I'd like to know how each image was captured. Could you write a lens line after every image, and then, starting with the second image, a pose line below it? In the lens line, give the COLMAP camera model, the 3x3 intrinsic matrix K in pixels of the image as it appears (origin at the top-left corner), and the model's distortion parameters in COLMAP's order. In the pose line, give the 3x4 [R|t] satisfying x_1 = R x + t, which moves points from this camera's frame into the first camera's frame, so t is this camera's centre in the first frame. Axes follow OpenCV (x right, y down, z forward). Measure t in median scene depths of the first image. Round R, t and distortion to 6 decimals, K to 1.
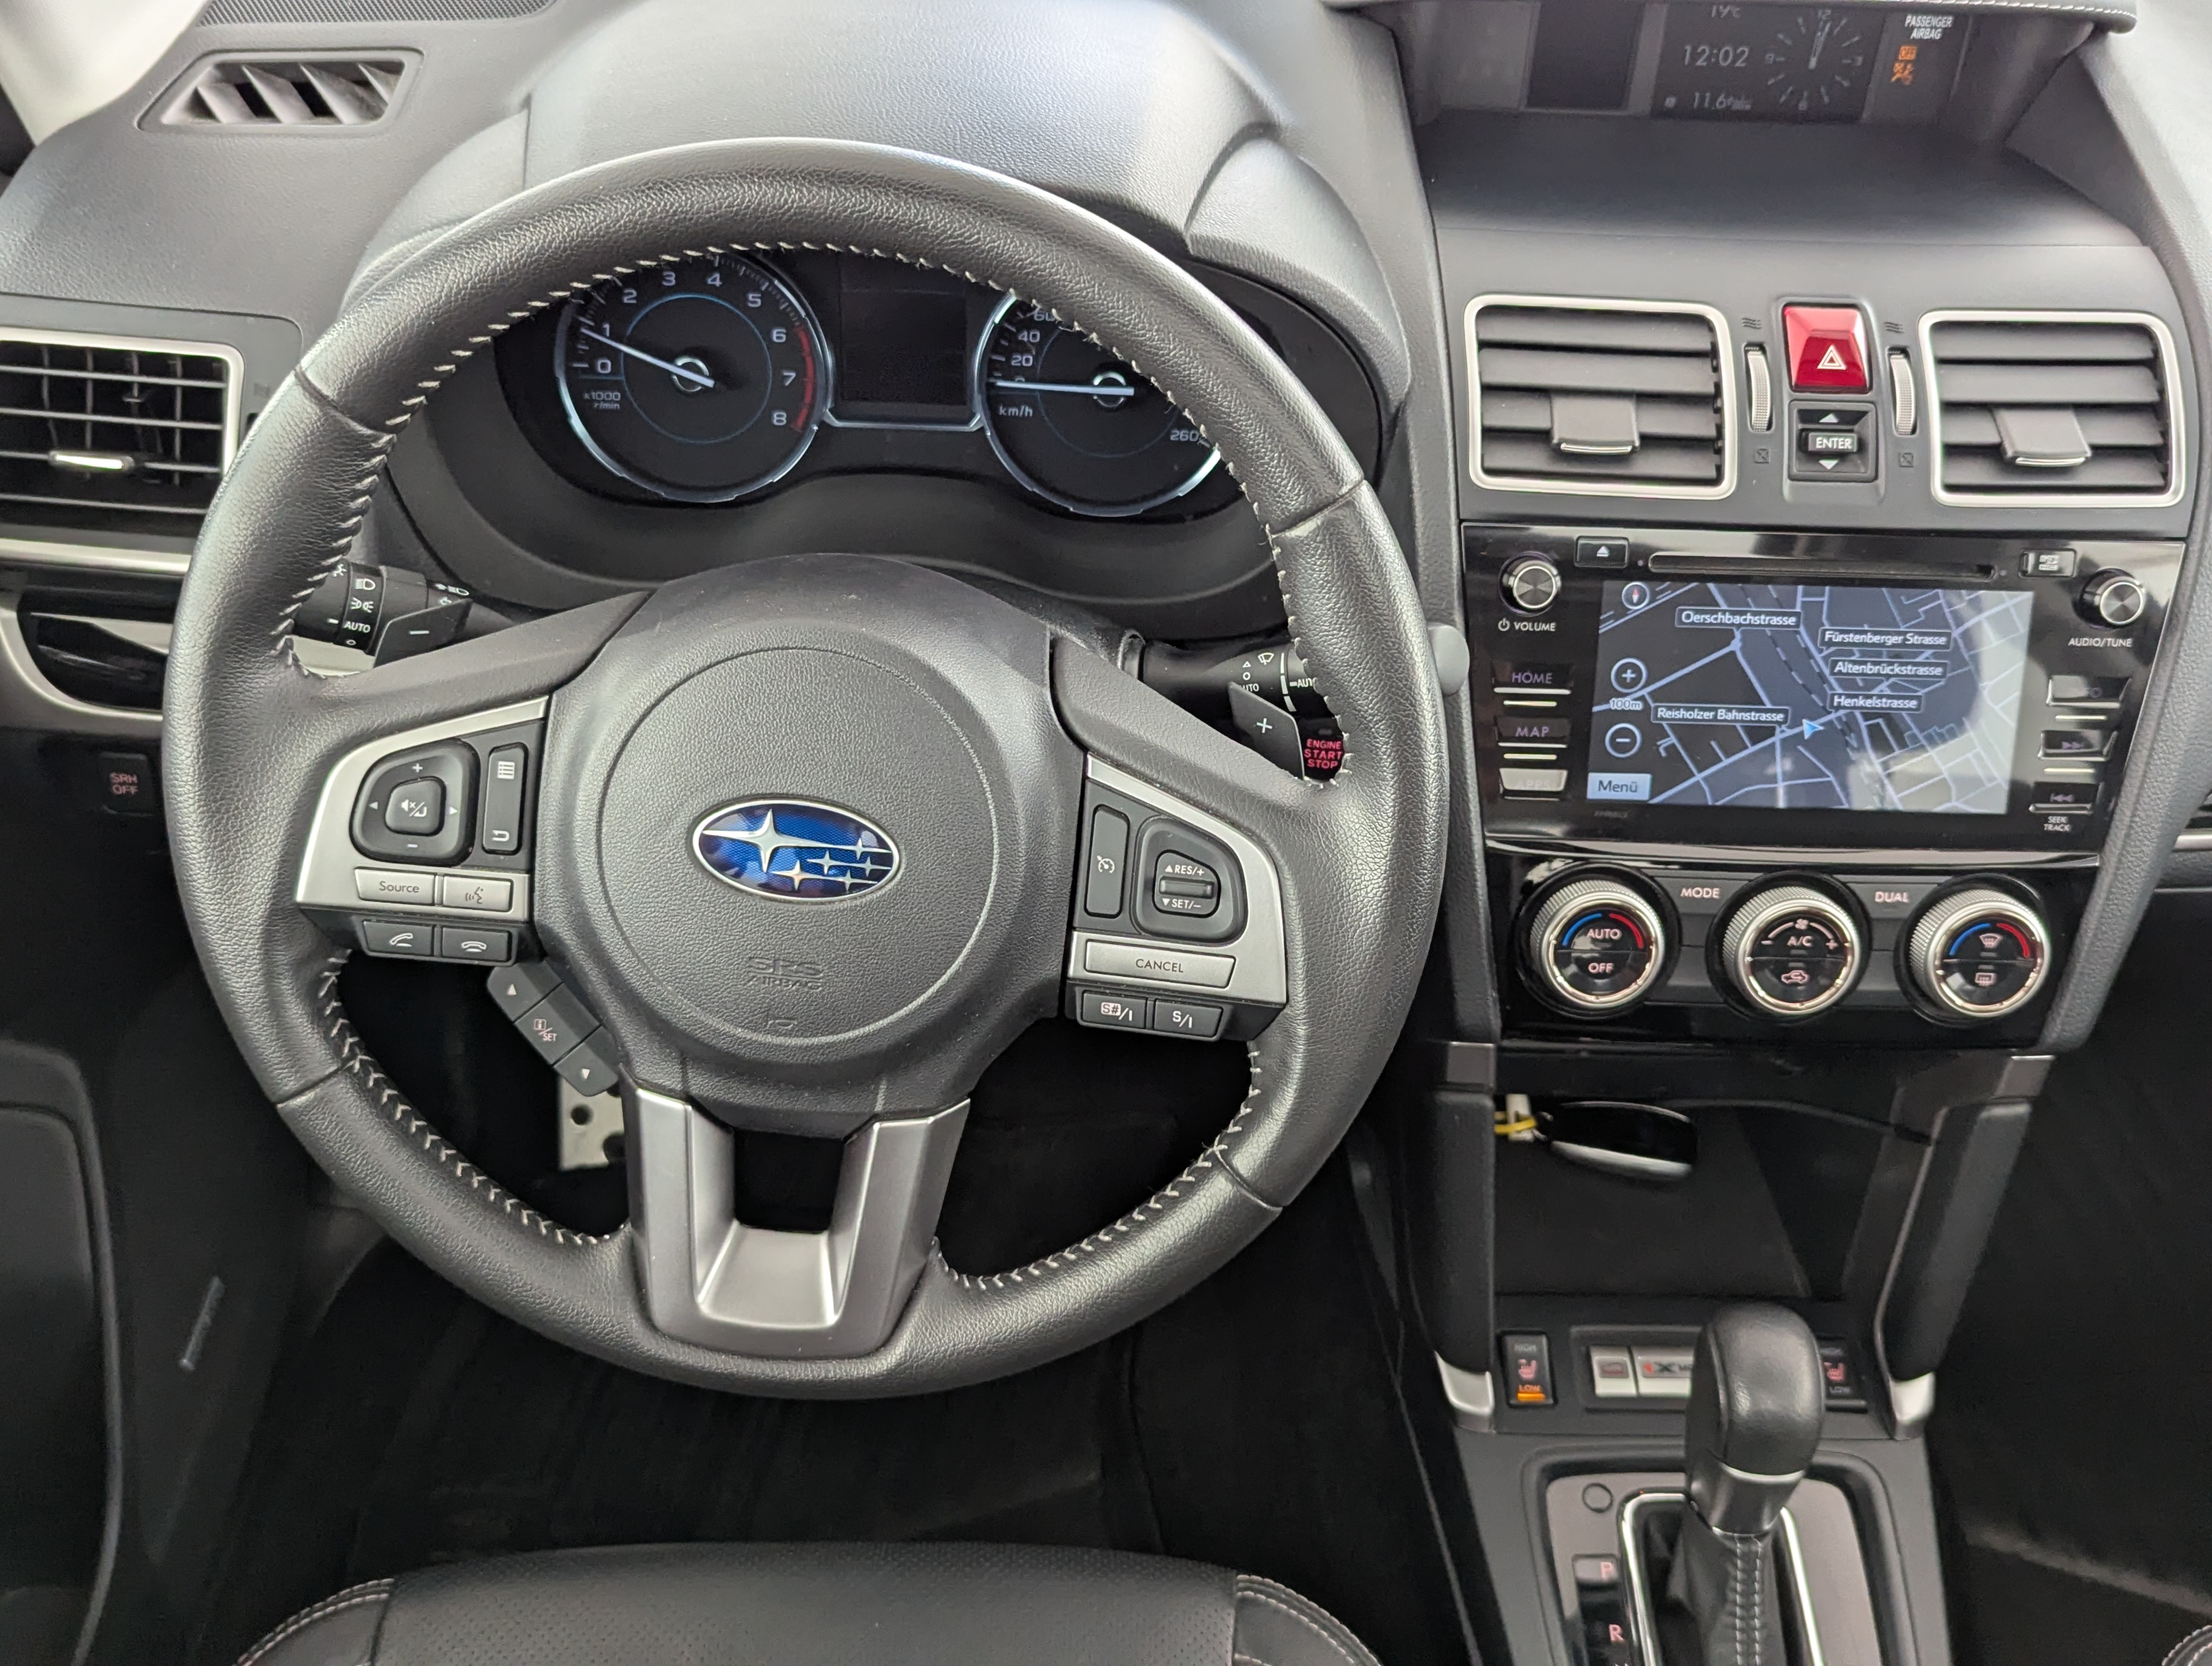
lens RADIAL K [[2055.5, 0, 1118.0], [0, 2055.5, 798.6], [0, 0, 1]] dist [0.035023, -0.029133]
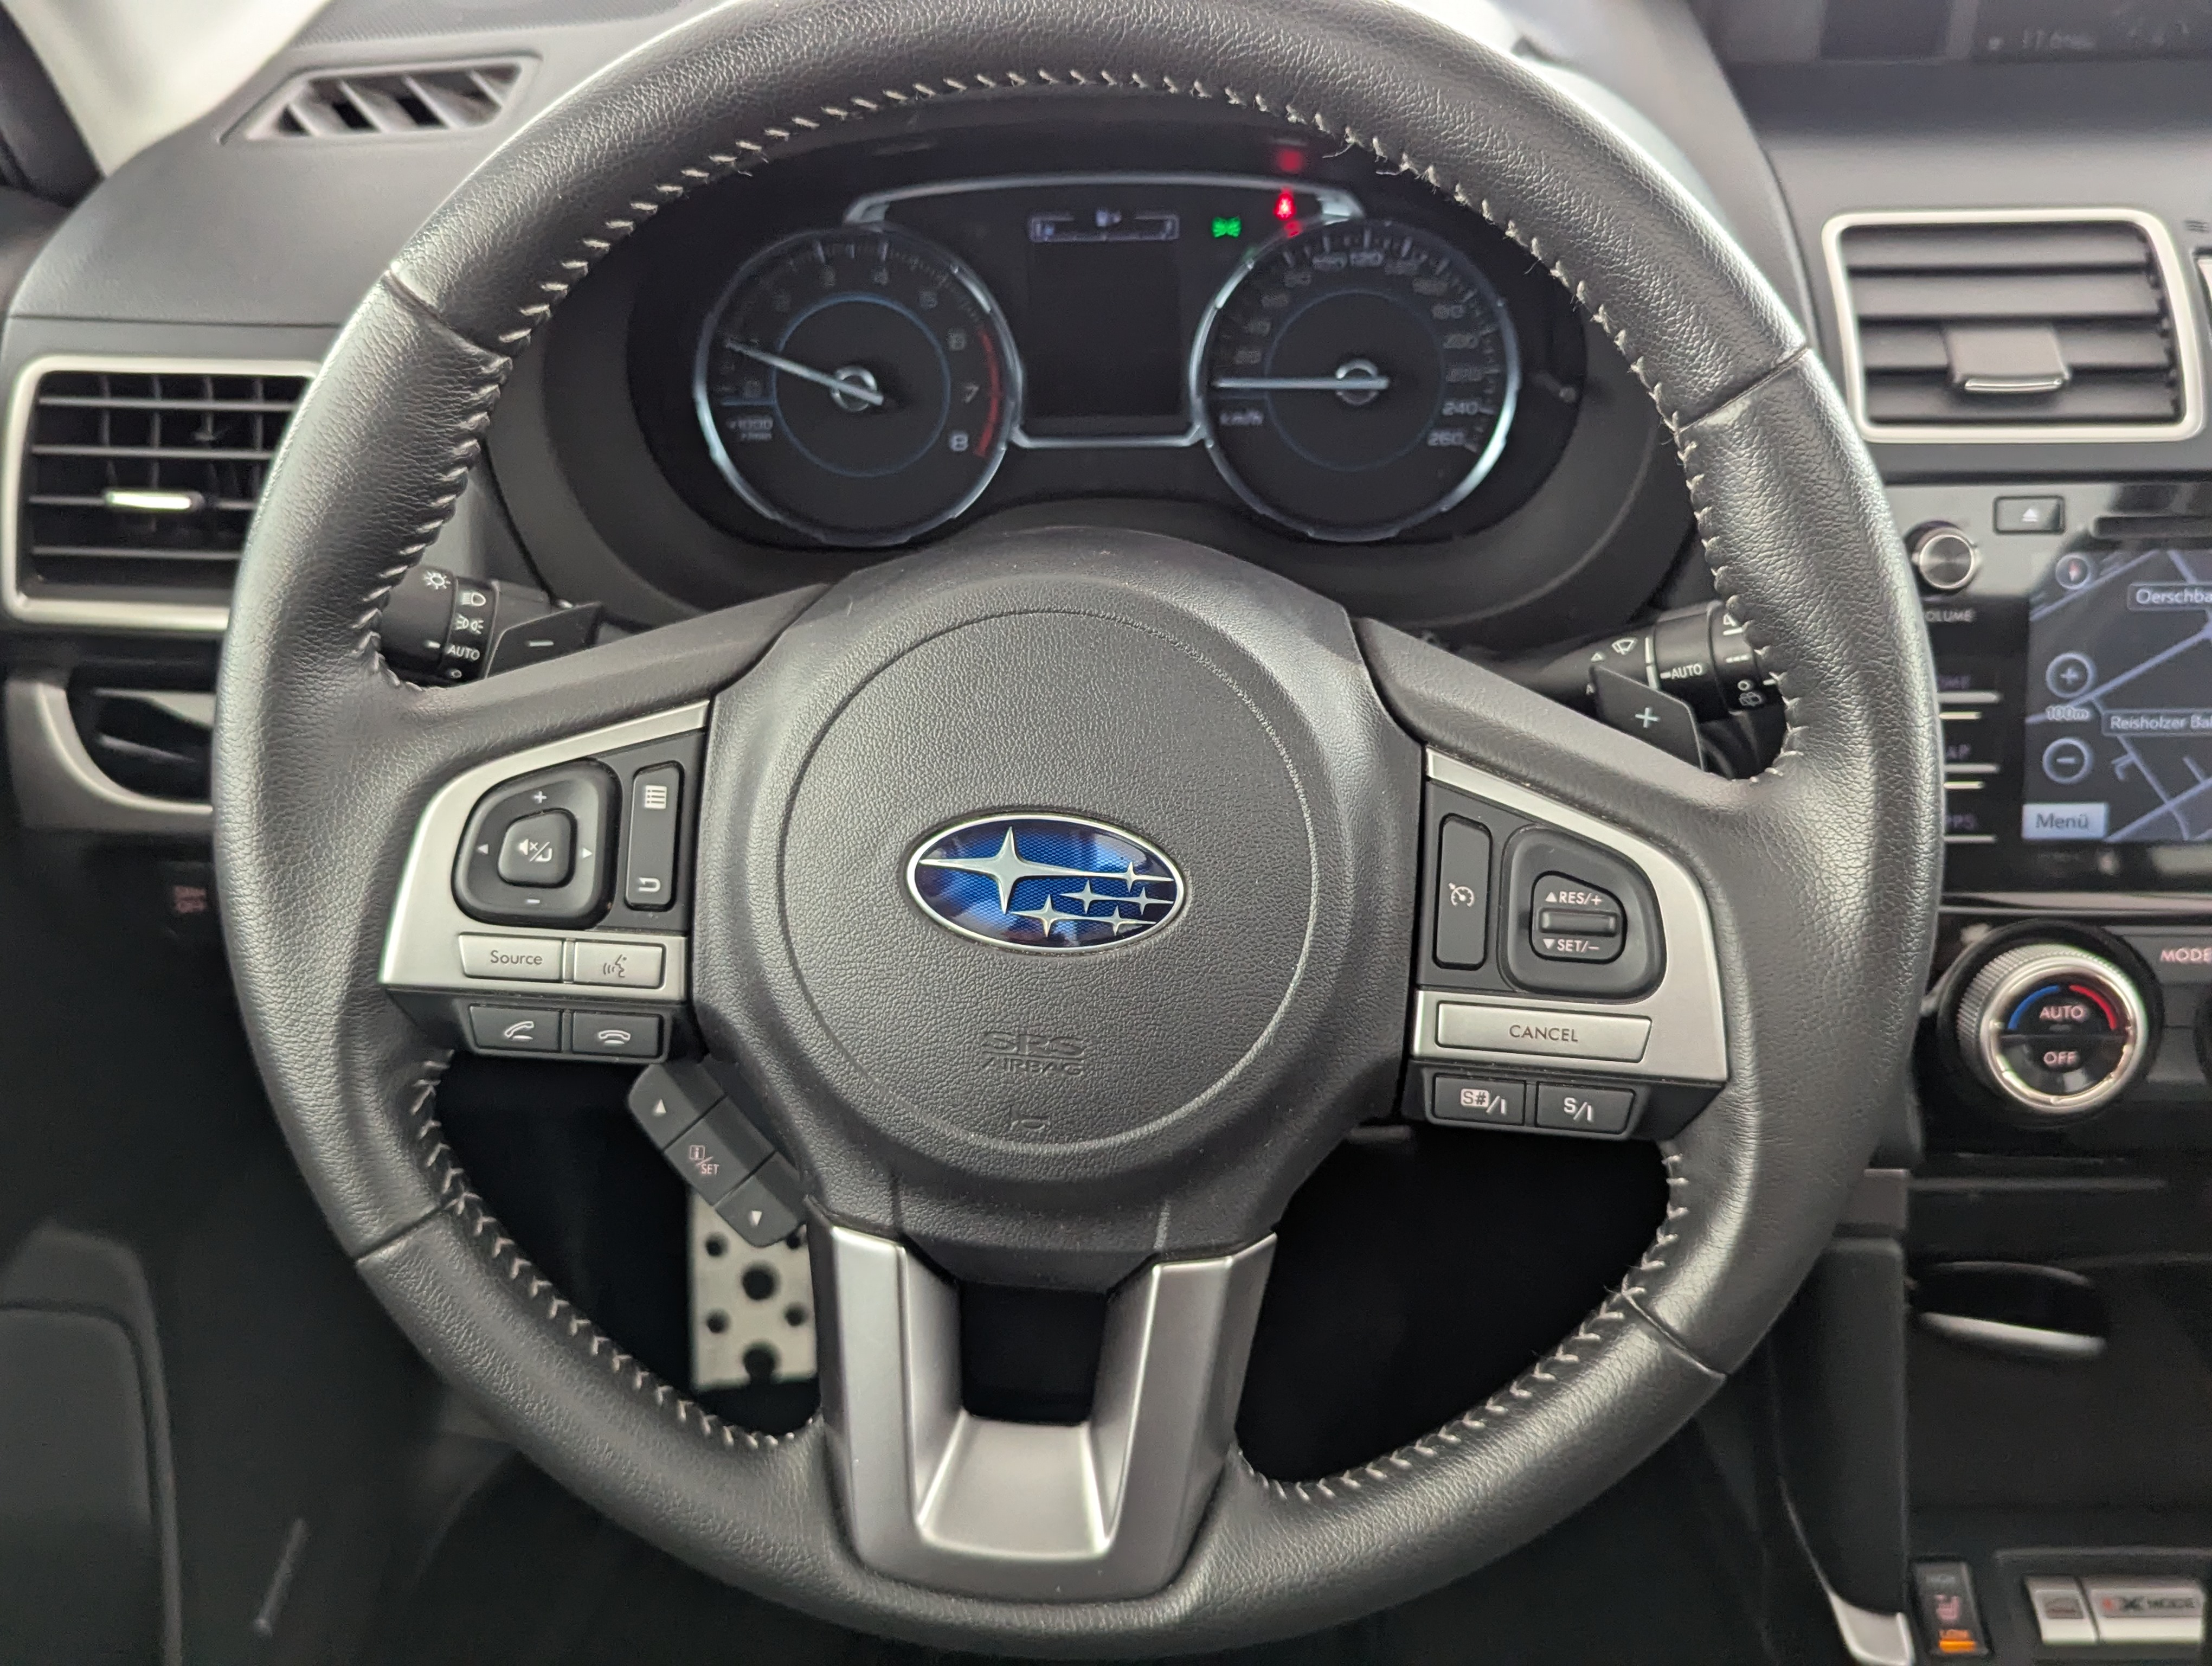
lens RADIAL K [[2083.7, 0, 1102.3], [0, 2083.7, 785.4], [0, 0, 1]] dist [0.036320, -0.036296]
pose [[0.997643, -0.037862, -0.057230, -0.086522], [0.031399, 0.993446, -0.109901, 0.068170], [0.061016, 0.107845, 0.992294, 0.242852]]
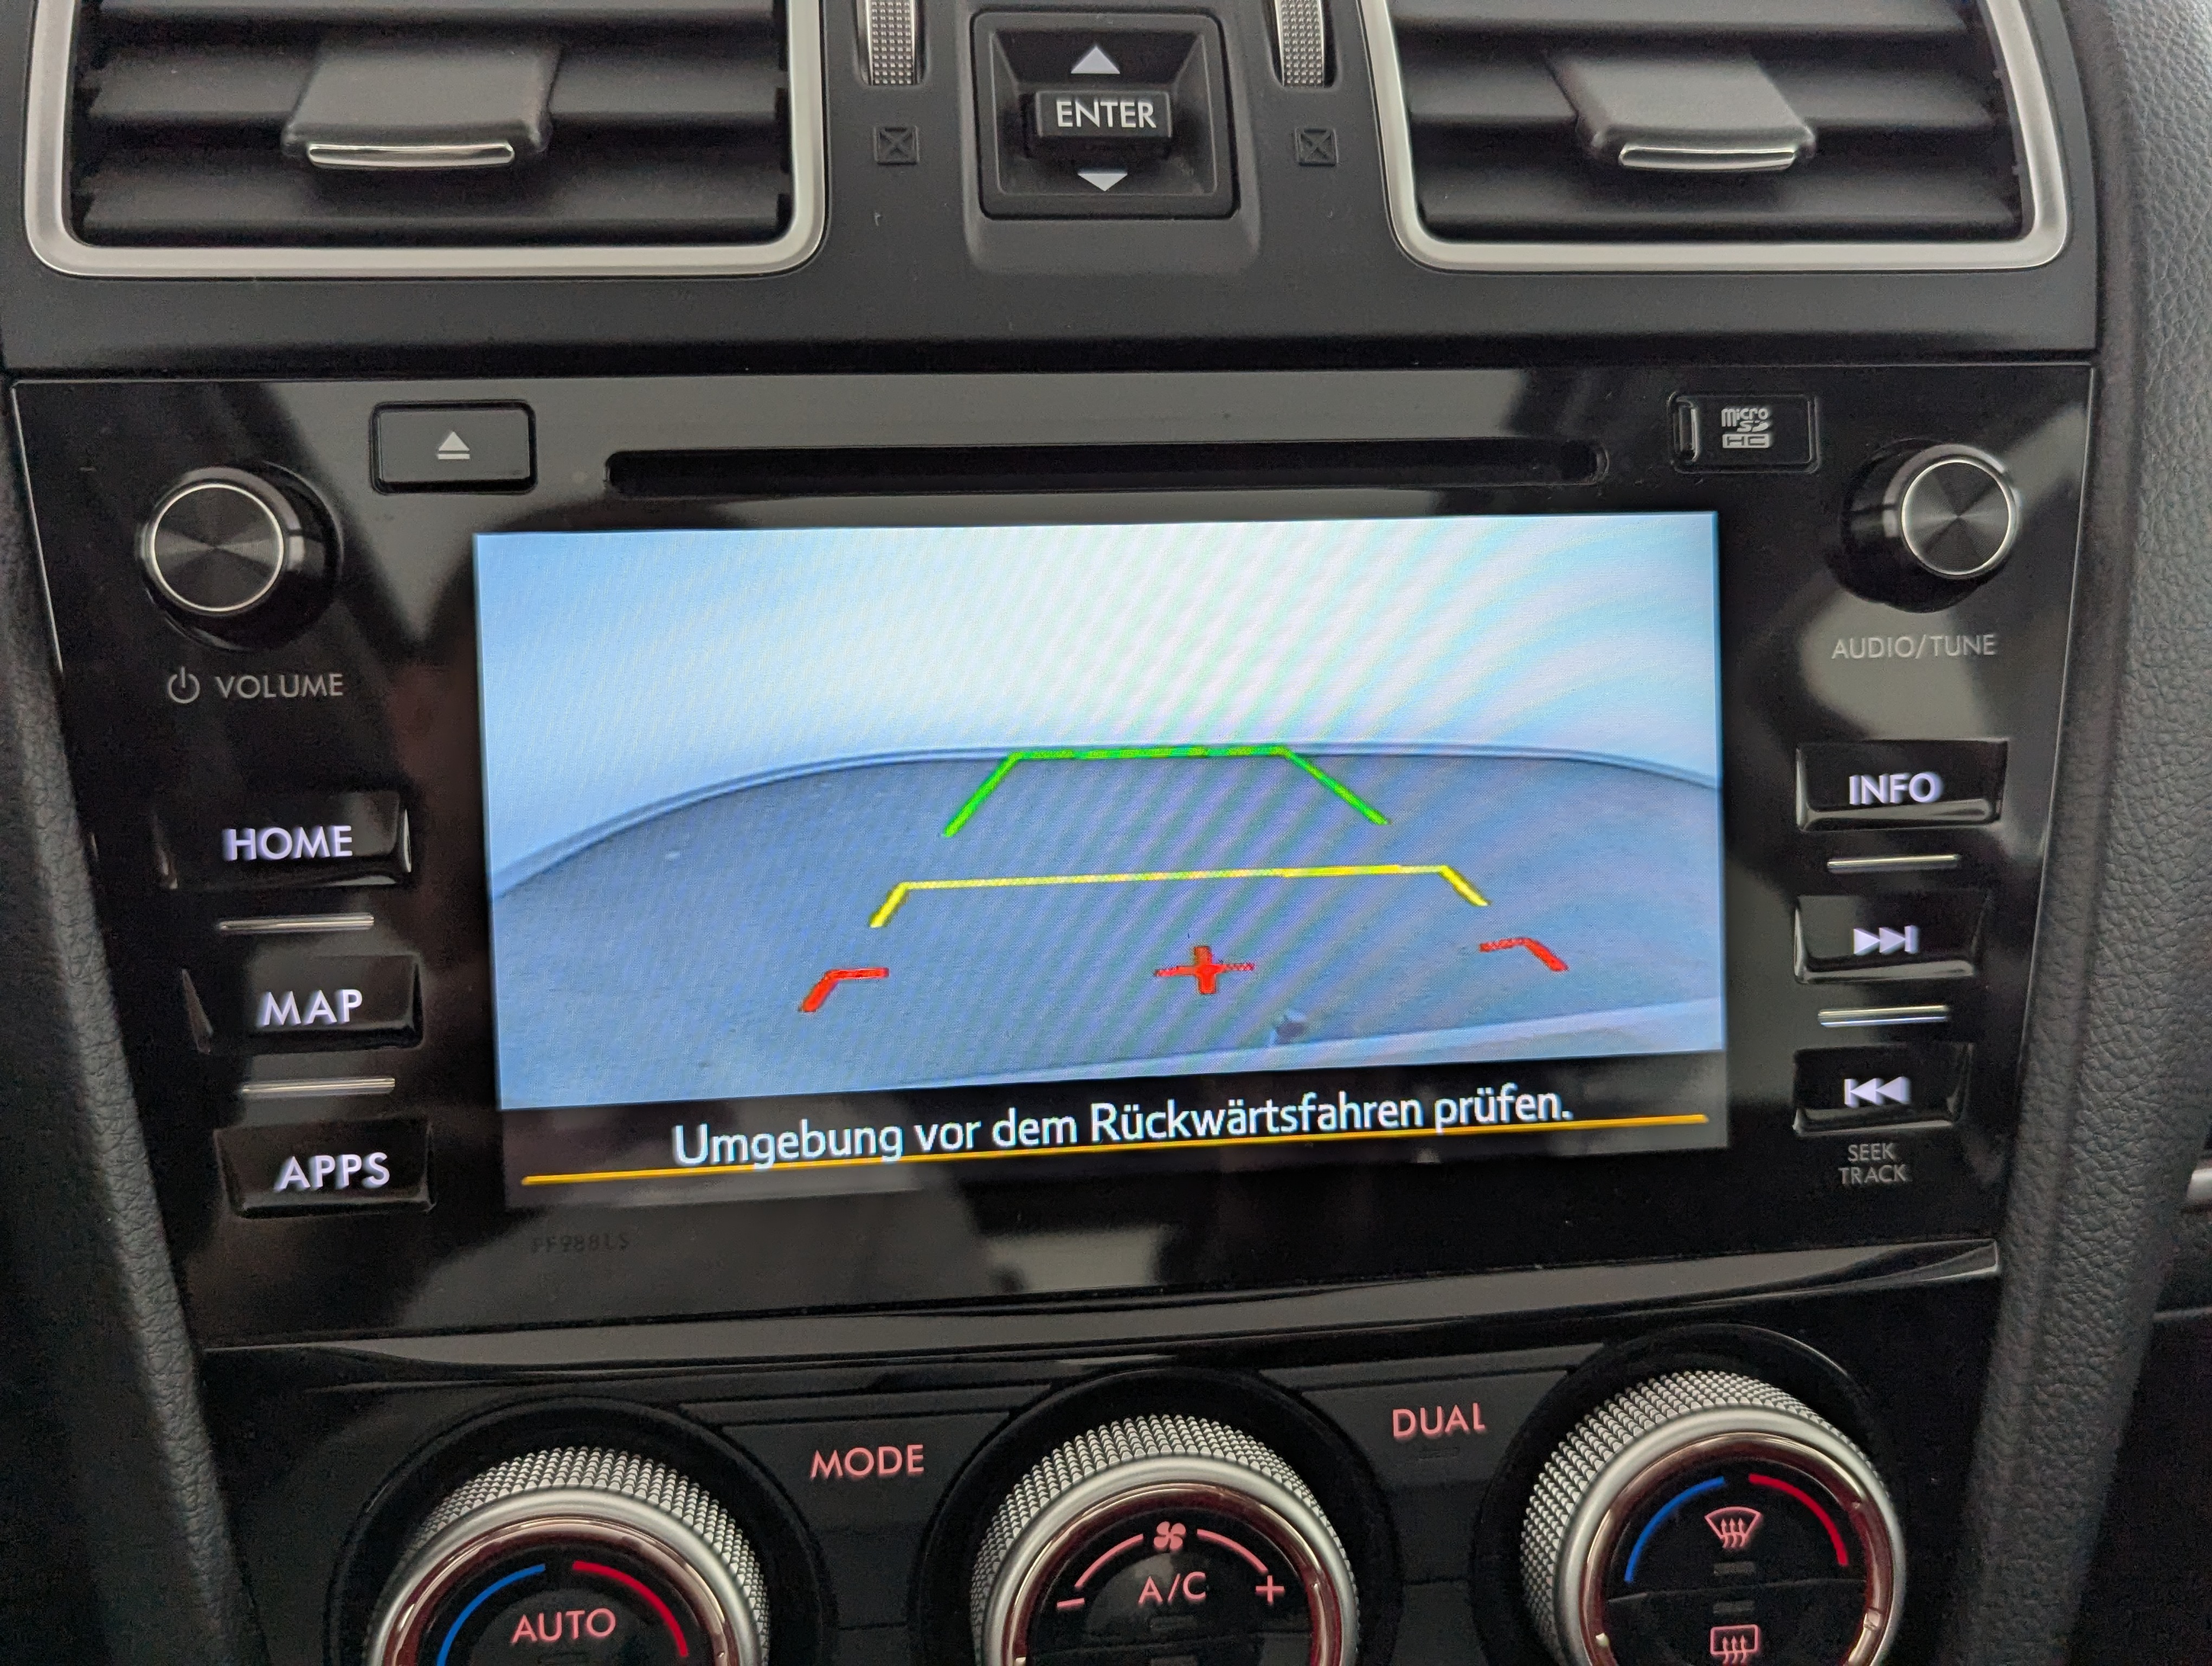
lens RADIAL K [[2174.1, 0, 1077.0], [0, 2174.1, 821.8], [0, 0, 1]] dist [0.010783, -0.017887]
pose [[0.993374, -0.065643, 0.094331, 0.354108], [0.081212, 0.981734, -0.172052, 0.009613], [-0.081314, 0.178573, 0.980561, 0.781492]]
